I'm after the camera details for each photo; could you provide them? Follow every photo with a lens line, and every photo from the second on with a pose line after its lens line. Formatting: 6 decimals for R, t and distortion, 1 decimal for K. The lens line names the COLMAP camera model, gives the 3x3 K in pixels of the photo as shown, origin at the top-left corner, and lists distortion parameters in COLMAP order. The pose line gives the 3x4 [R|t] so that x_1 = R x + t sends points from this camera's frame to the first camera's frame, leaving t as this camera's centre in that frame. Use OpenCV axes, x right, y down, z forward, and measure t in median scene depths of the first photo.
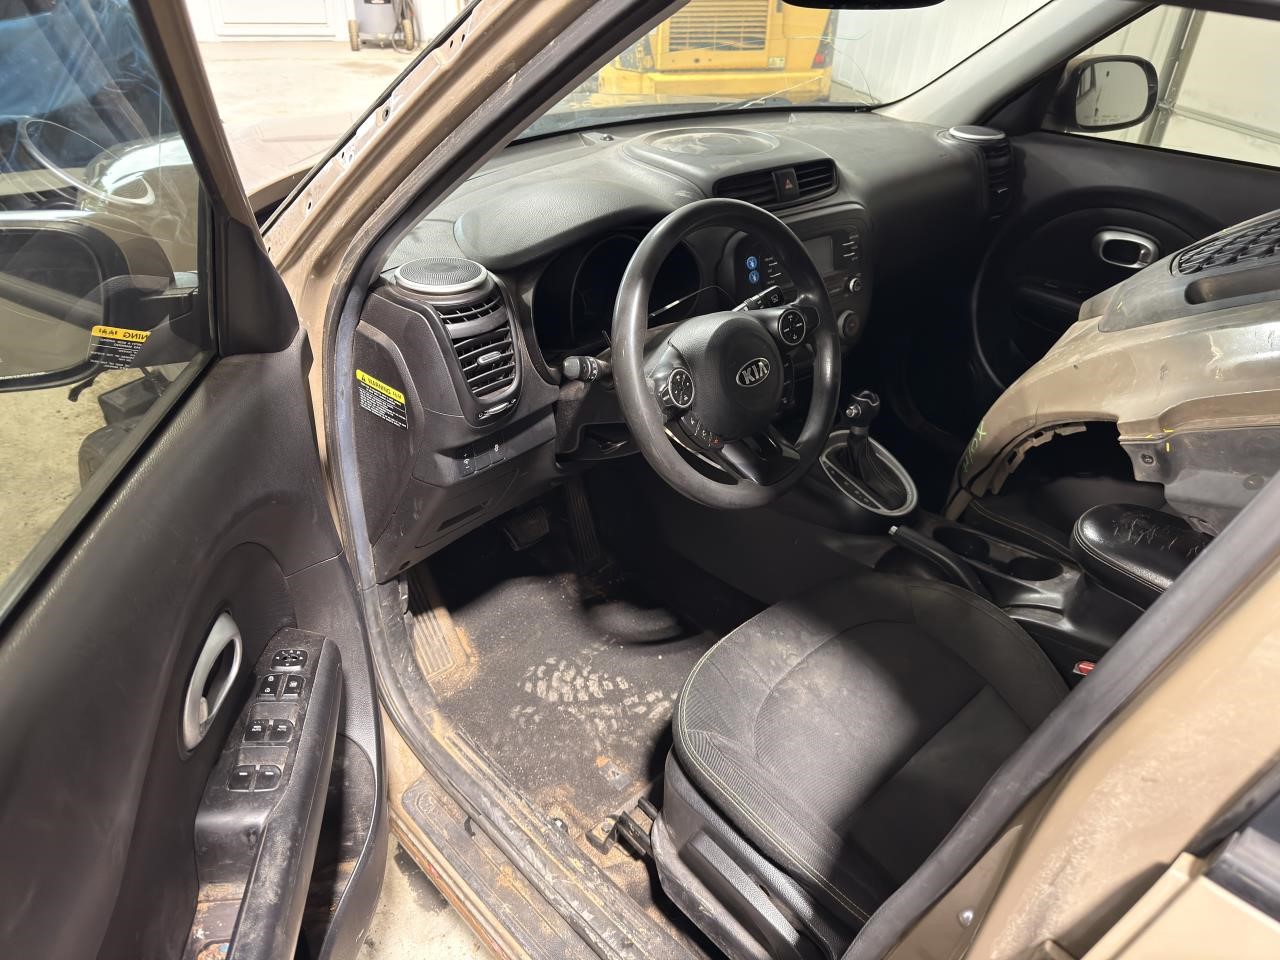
lens RADIAL K [[932.4, 0, 630.4], [0, 932.4, 480.3], [0, 0, 1]] dist [-0.011299, -0.002078]
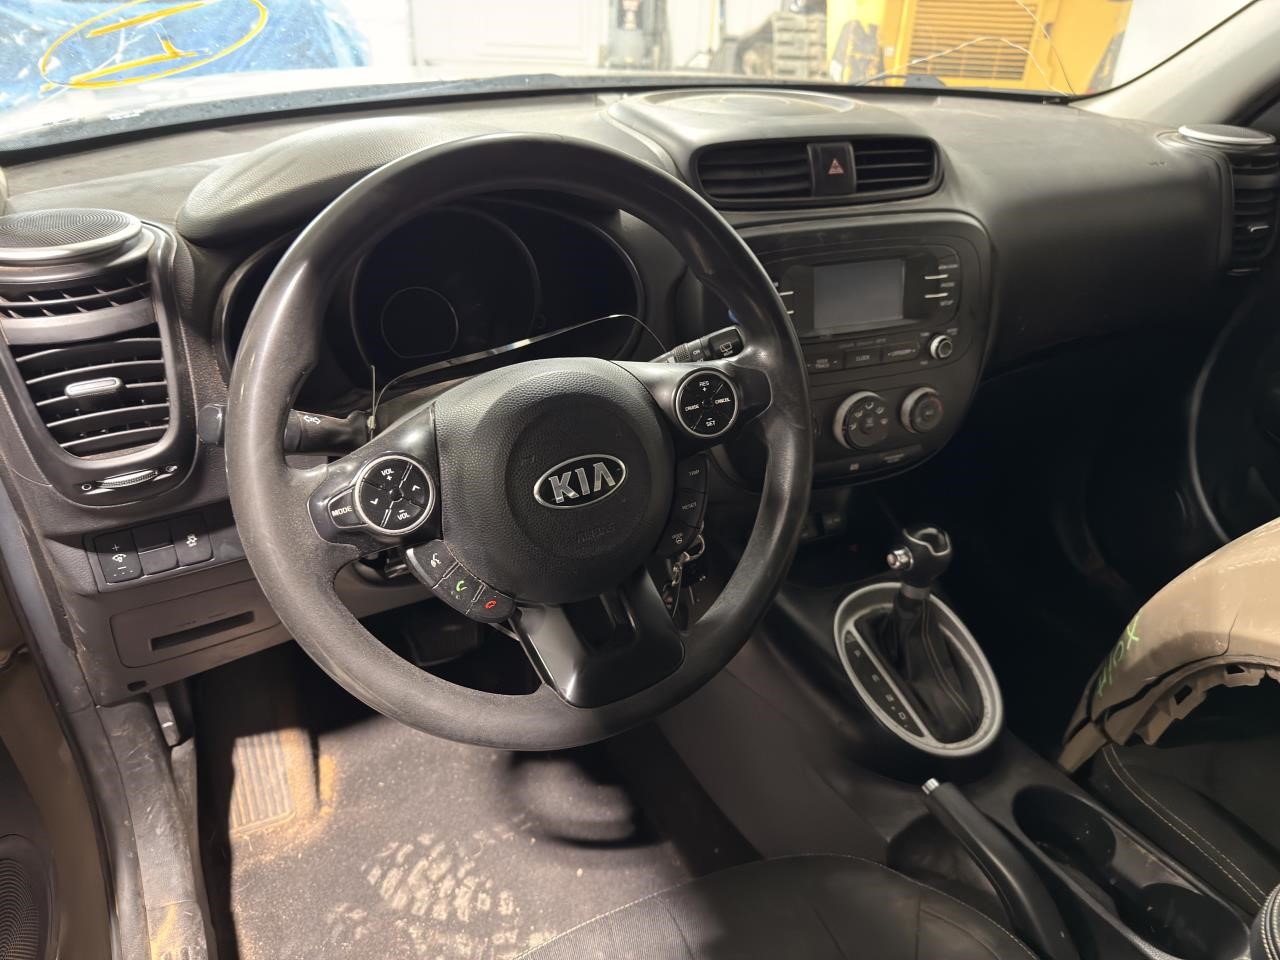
lens RADIAL K [[932.4, 0, 651.4], [0, 932.4, 475.2], [0, 0, 1]] dist [-0.011299, -0.002078]
pose [[0.962135, 0.144550, -0.231087, 0.210300], [-0.156187, 0.987183, -0.032782, -0.080145], [0.223387, 0.067633, 0.972381, 0.383133]]
